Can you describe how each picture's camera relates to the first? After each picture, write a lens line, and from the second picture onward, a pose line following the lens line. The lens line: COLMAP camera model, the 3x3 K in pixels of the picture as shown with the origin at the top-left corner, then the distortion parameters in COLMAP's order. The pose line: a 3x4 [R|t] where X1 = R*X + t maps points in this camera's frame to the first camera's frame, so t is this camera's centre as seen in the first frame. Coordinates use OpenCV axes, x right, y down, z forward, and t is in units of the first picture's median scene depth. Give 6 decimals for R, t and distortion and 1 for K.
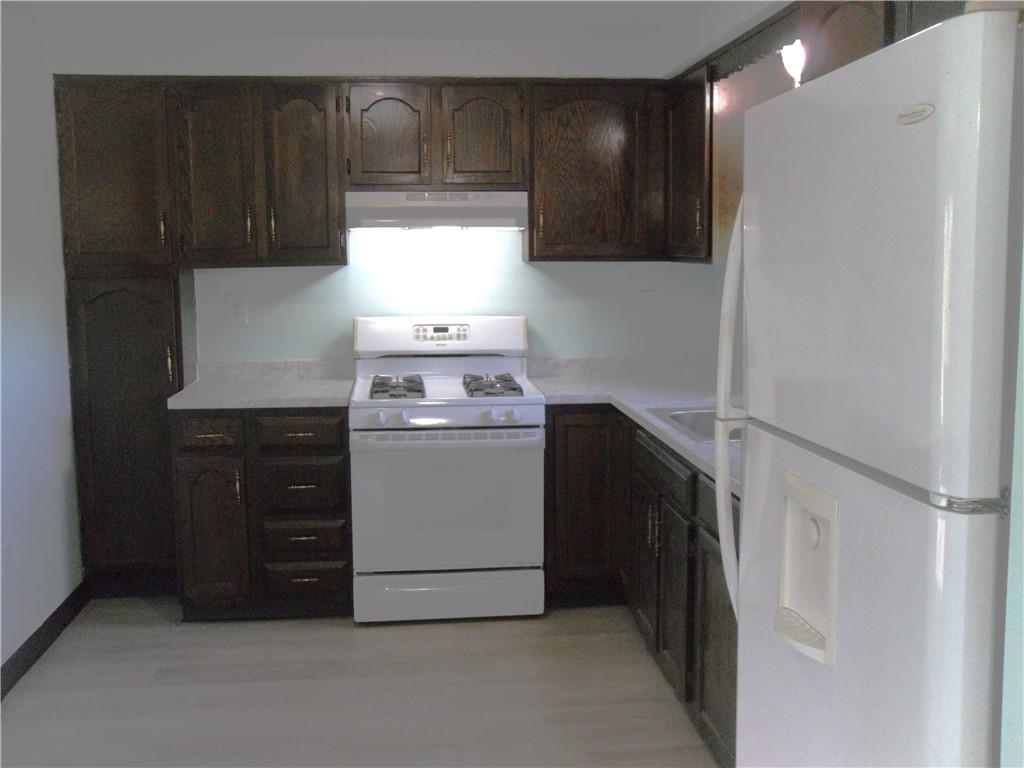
lens RADIAL K [[1026.1, 0, 520.2], [0, 1026.1, 361.1], [0, 0, 1]] dist [-0.092599, 0.200299]
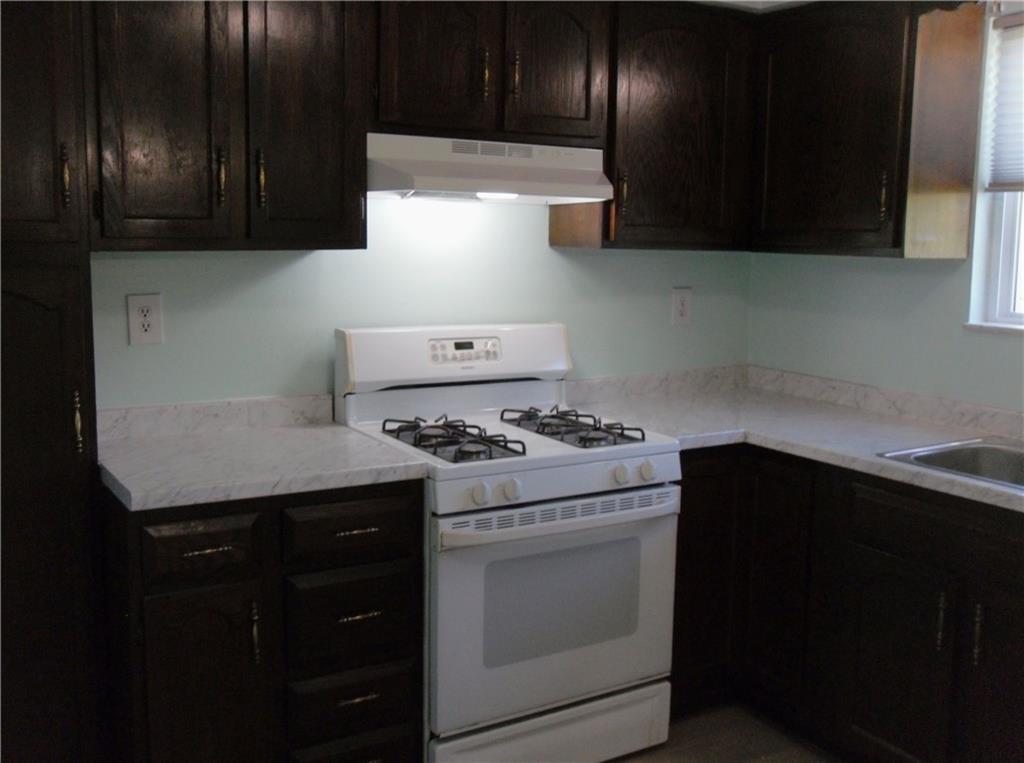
lens RADIAL K [[1026.1, 0, 520.2], [0, 1026.1, 358.6], [0, 0, 1]] dist [-0.092599, 0.200299]
pose [[0.901603, -0.030115, 0.431514, -0.353977], [0.023973, 0.999519, 0.019667, -0.036015], [-0.431899, -0.007388, 0.901892, 0.384437]]
